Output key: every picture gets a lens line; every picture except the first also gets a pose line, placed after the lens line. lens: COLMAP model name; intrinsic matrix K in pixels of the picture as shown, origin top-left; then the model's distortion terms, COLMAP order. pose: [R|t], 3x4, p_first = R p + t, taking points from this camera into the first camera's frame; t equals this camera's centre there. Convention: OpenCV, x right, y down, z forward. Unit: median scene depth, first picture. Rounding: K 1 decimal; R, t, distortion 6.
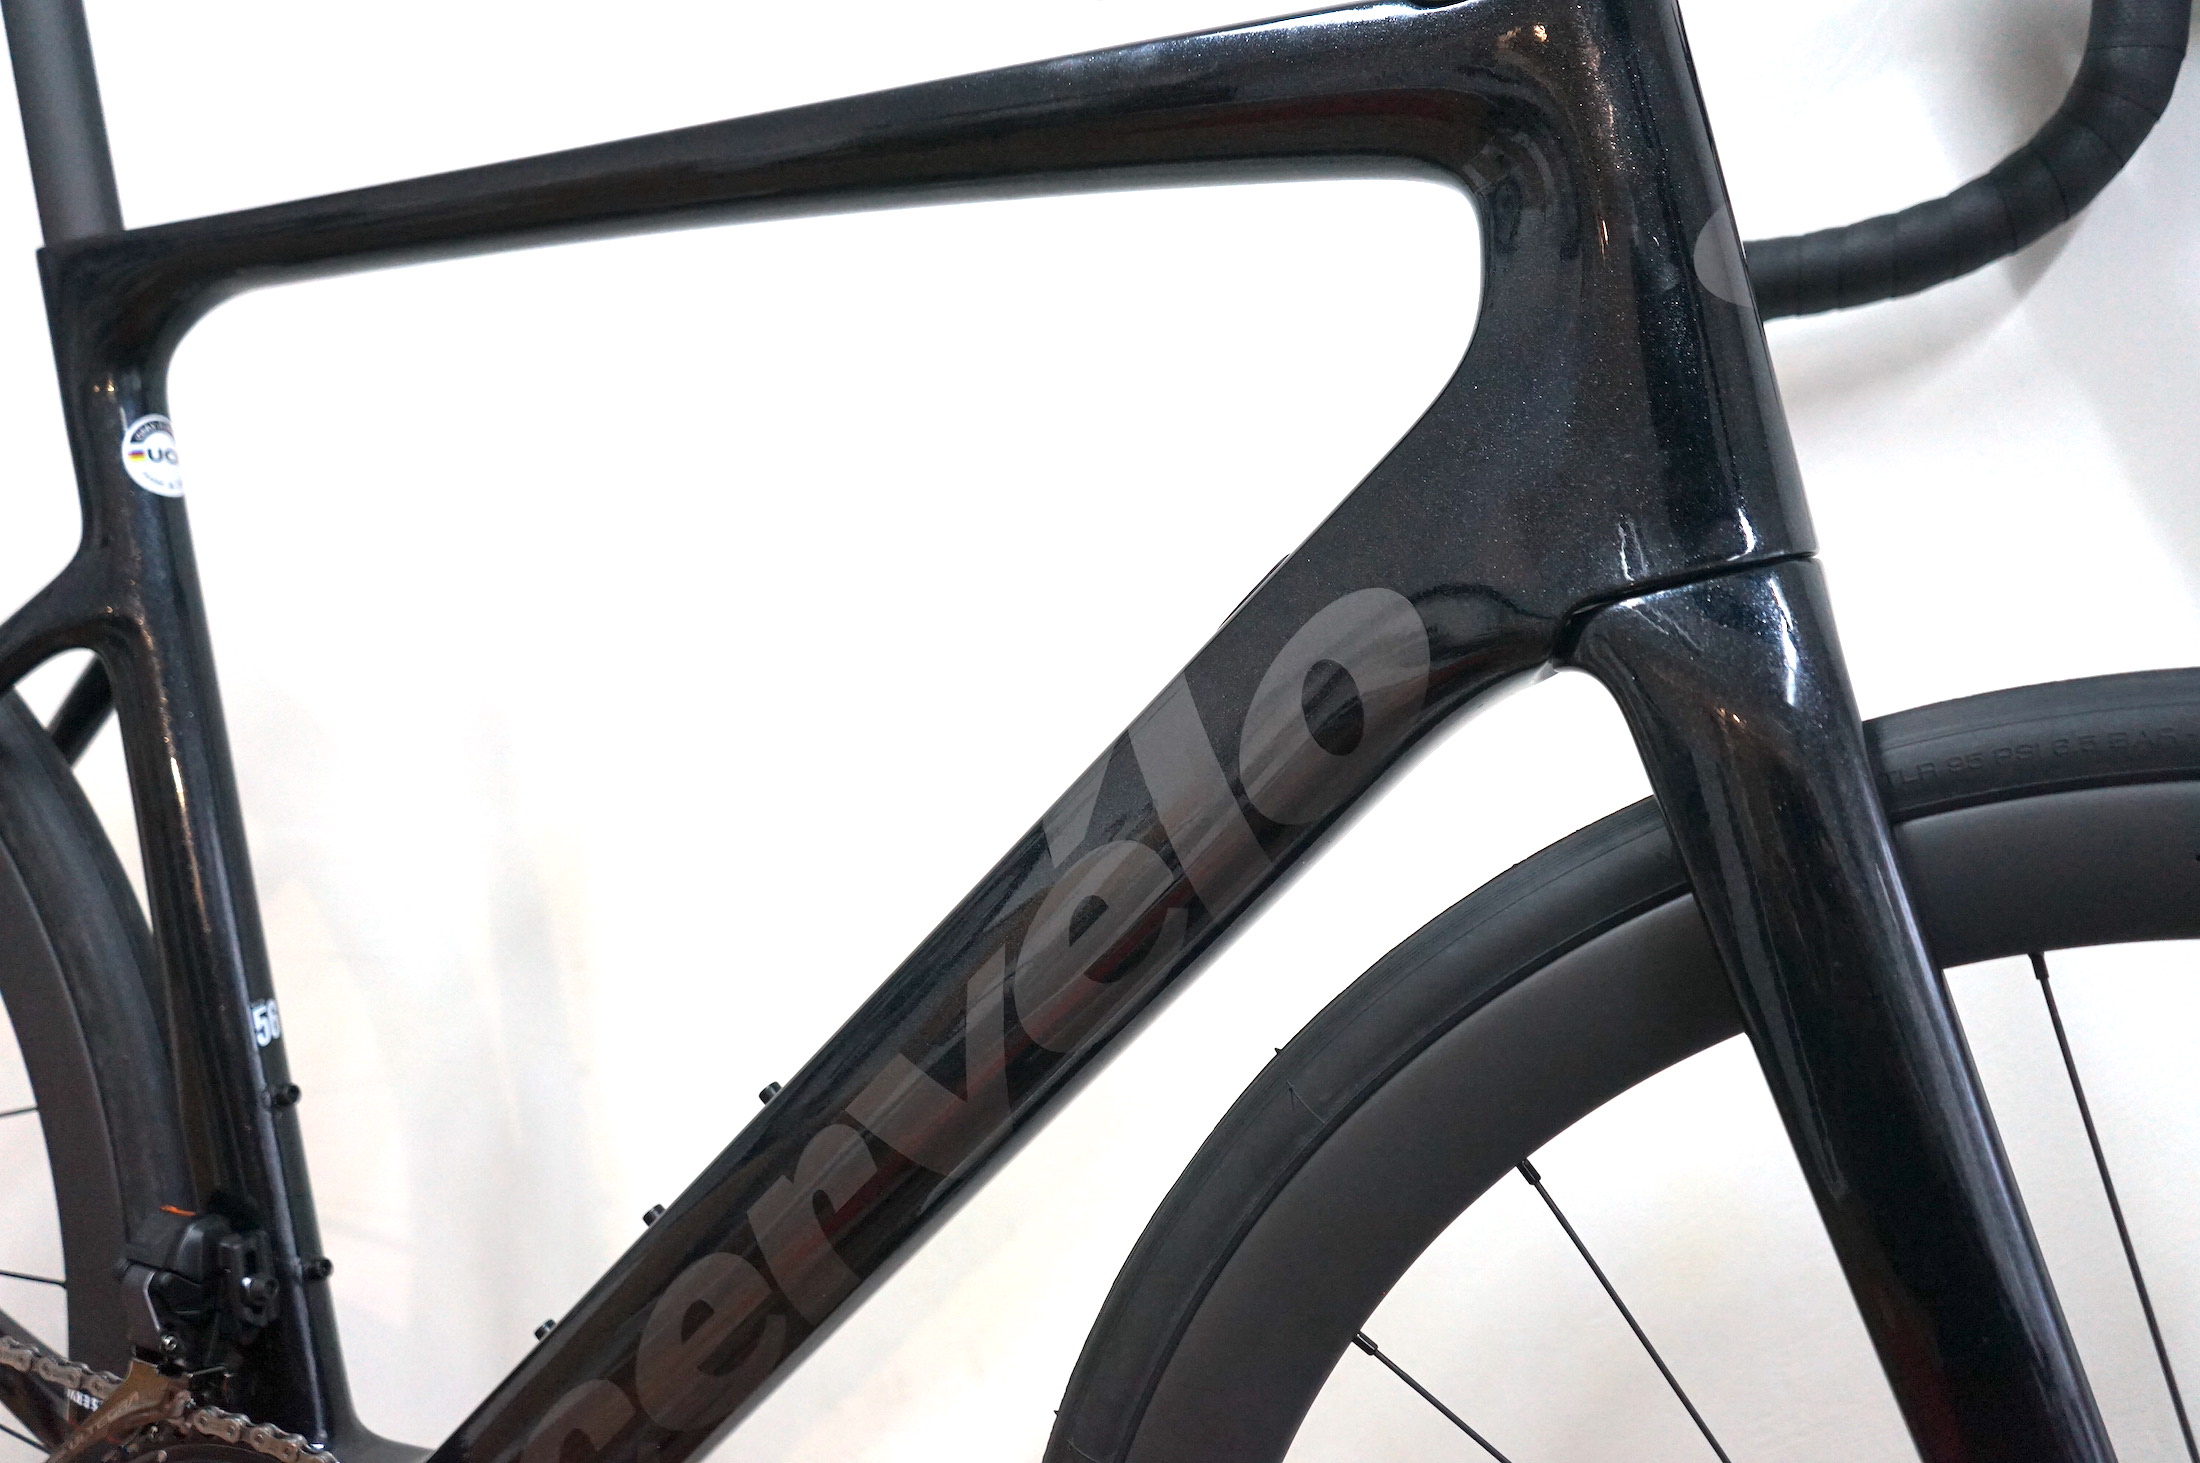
lens RADIAL K [[1934.9, 0, 1114.6], [0, 1934.9, 710.1], [0, 0, 1]] dist [-0.023199, 0.030948]
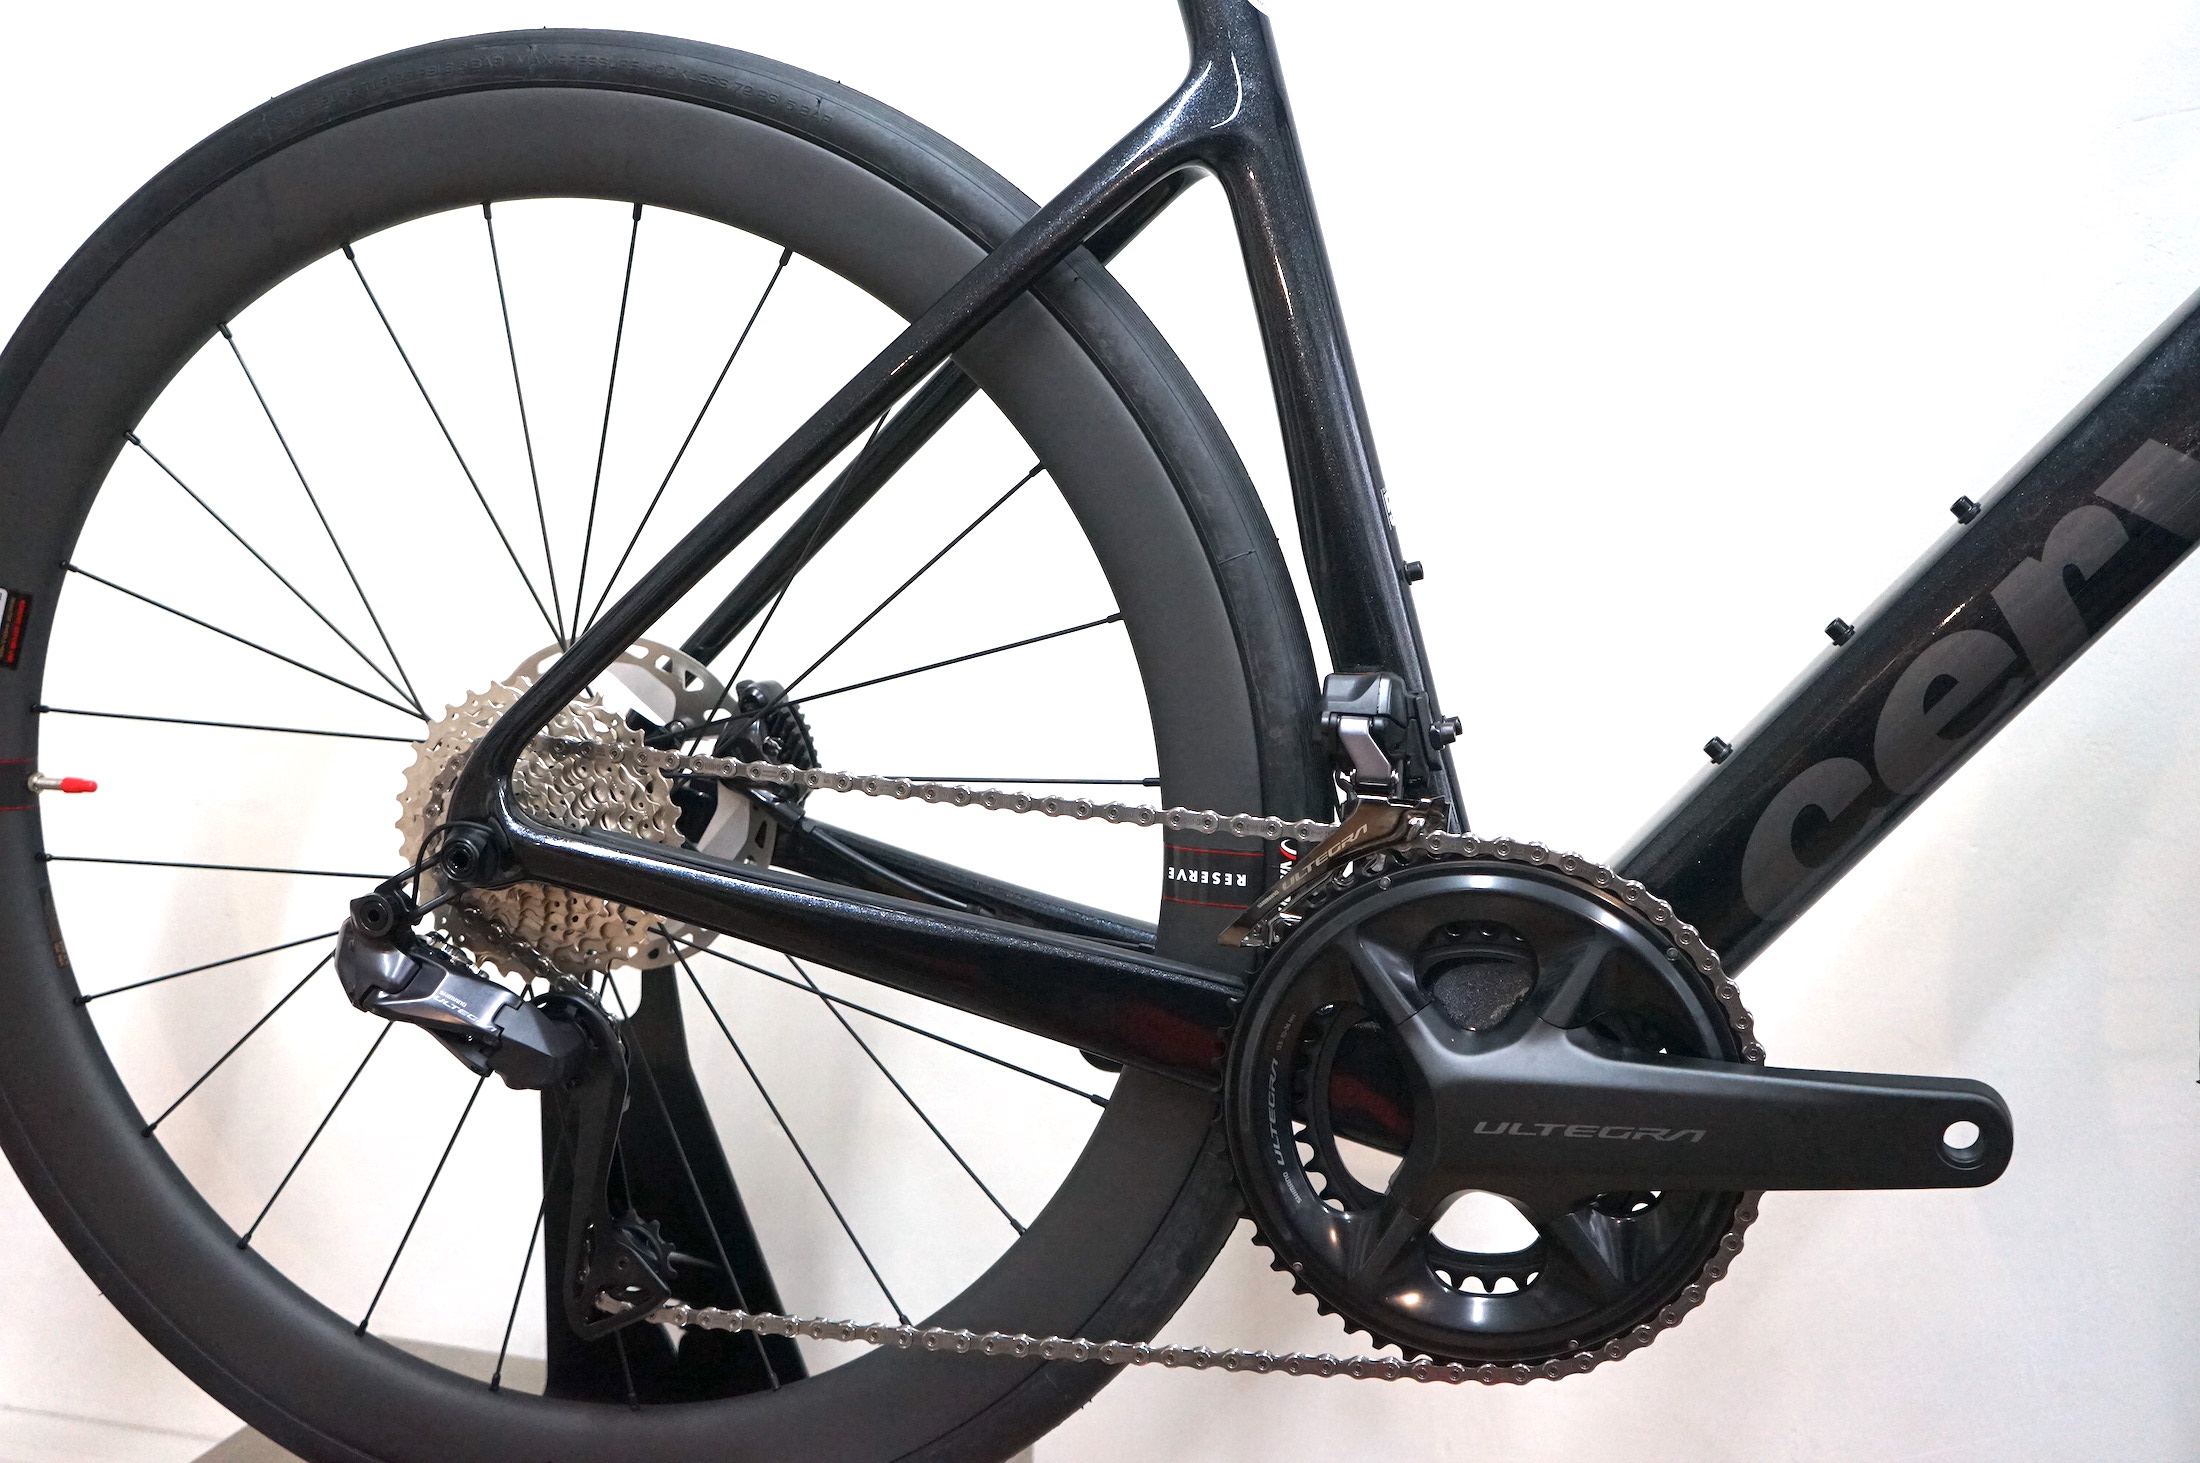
lens RADIAL K [[2327.4, 0, 1095.2], [0, 2327.4, 730.7], [0, 0, 1]] dist [0.012655, 0.000000]
pose [[0.987792, -0.060750, 0.143447, -0.936471], [0.048535, 0.995010, 0.087172, 0.192822], [-0.148027, -0.079146, 0.985811, -0.326619]]
